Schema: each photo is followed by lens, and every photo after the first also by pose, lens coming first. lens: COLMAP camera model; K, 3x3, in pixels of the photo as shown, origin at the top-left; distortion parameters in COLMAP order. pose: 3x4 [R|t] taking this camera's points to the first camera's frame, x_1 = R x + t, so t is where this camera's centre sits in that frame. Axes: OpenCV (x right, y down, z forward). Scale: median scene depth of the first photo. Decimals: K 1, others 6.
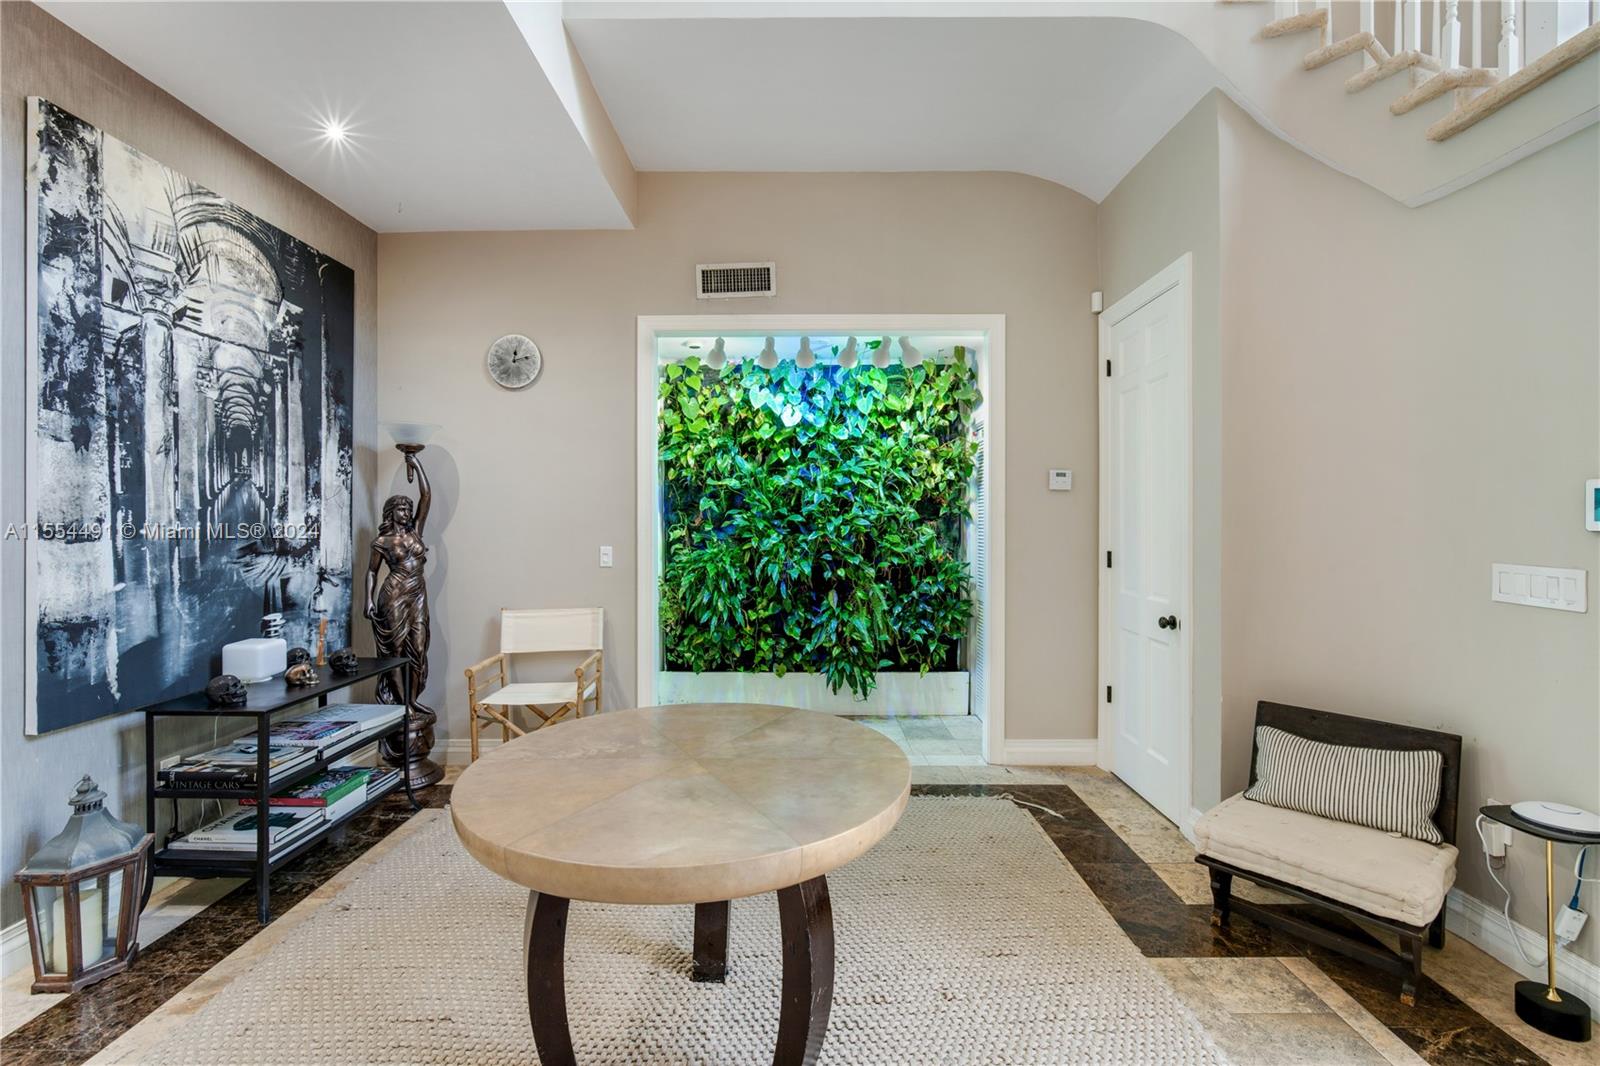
lens RADIAL K [[696.6, 0, 797.4], [0, 696.6, 528.4], [0, 0, 1]] dist [-0.011300, 0.000144]
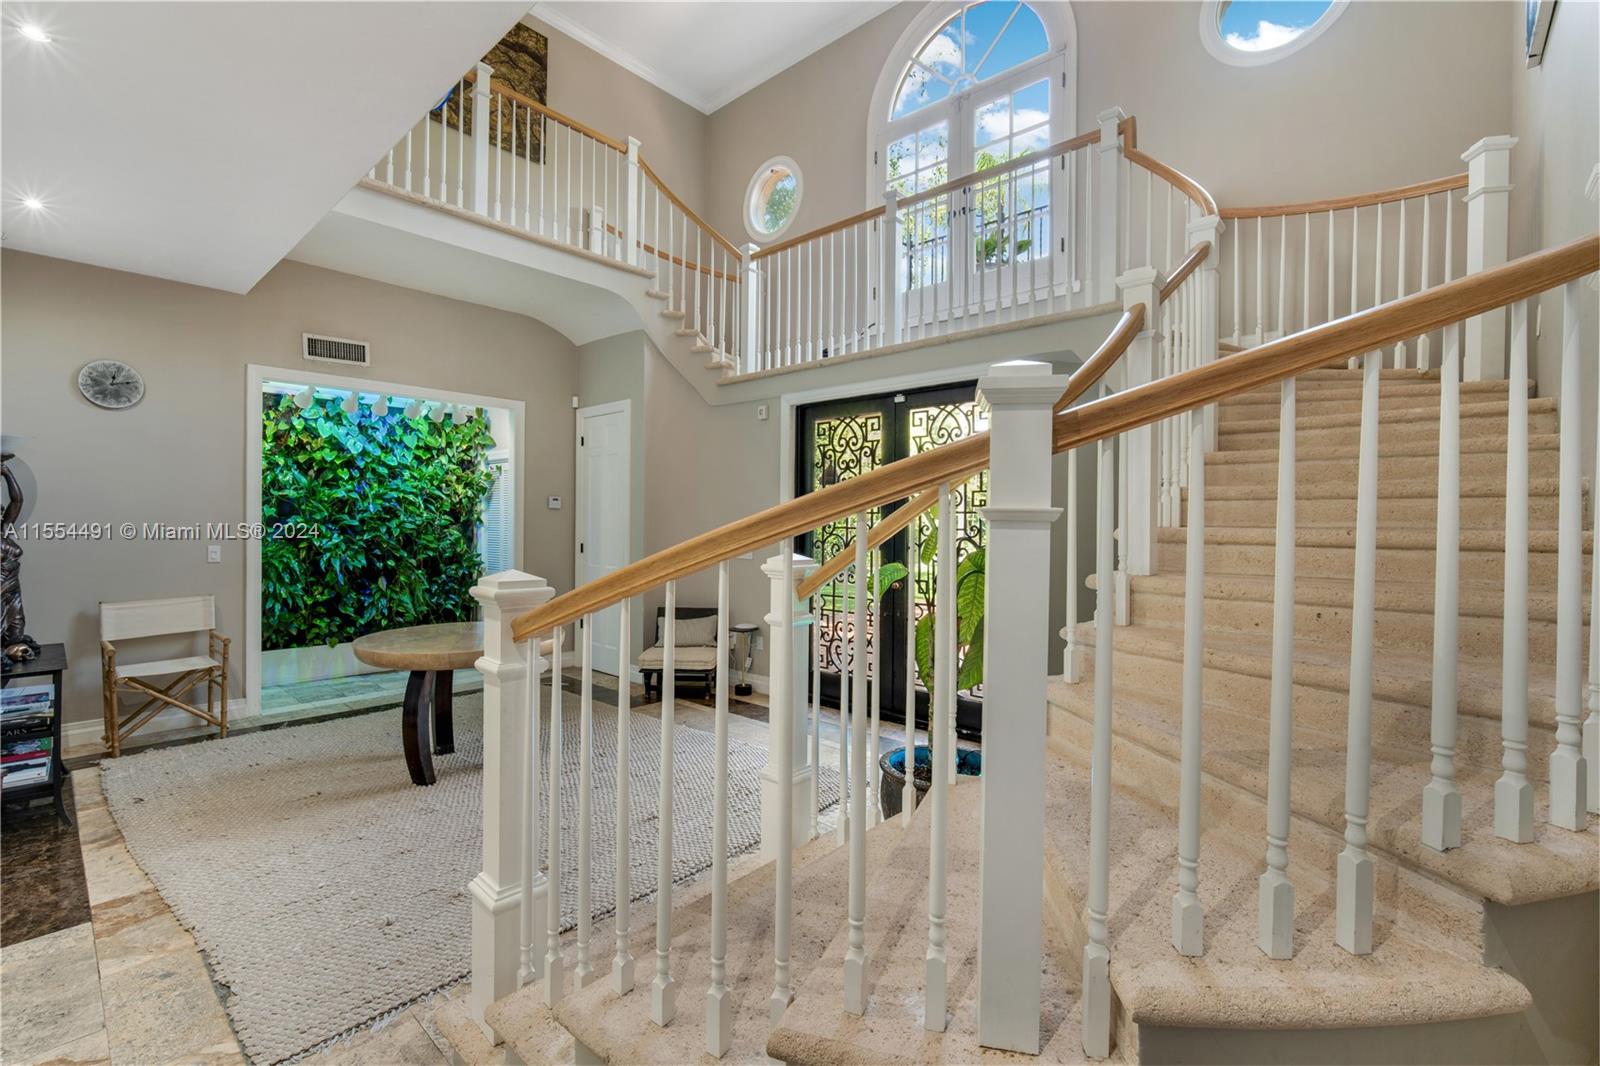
lens RADIAL K [[705.5, 0, 802.9], [0, 705.5, 523.5], [0, 0, 1]] dist [-0.026373, 0.000139]
pose [[0.664397, 0.006582, 0.747350, -0.419054], [-0.005497, 0.999977, -0.003919, -0.012659], [-0.747359, -0.001504, 0.664419, -0.499877]]
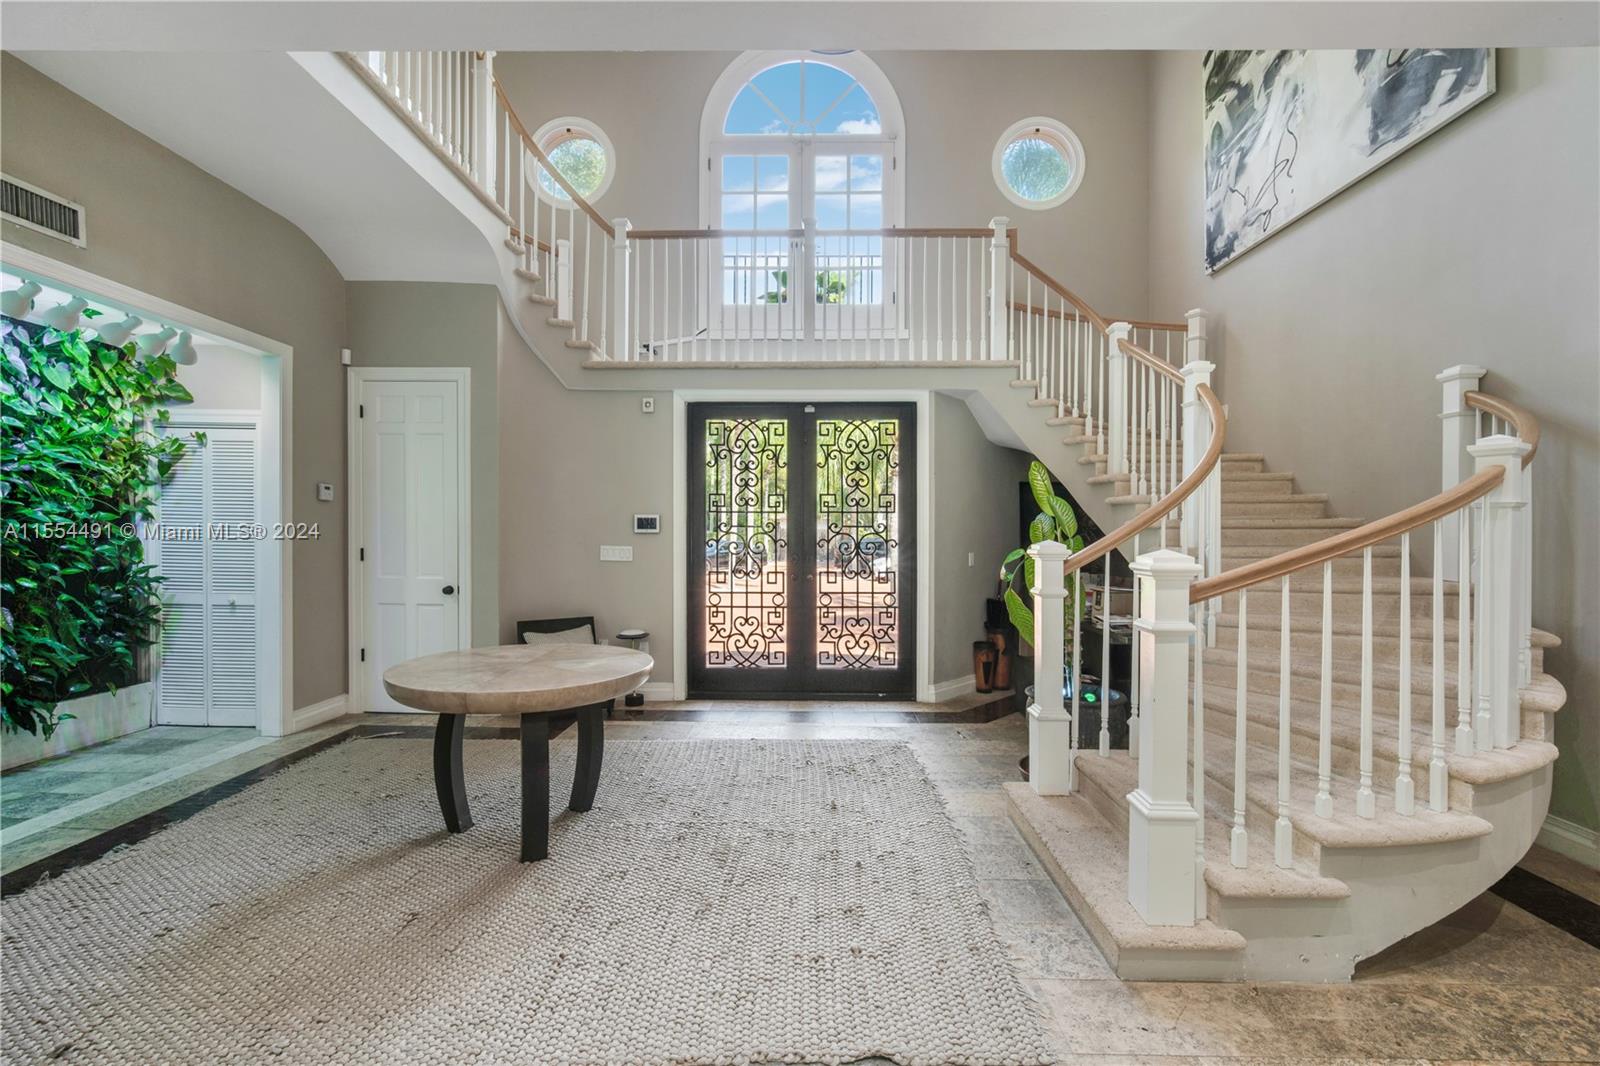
lens RADIAL K [[689.9, 0, 800.0], [0, 689.9, 533.0], [0, 0, 1]] dist [-0.012405, 0.000380]
pose [[0.019872, 0.008146, 0.999769, -0.687604], [0.000147, 0.999967, -0.008150, 0.011445], [-0.999803, 0.000309, 0.019870, 0.106275]]
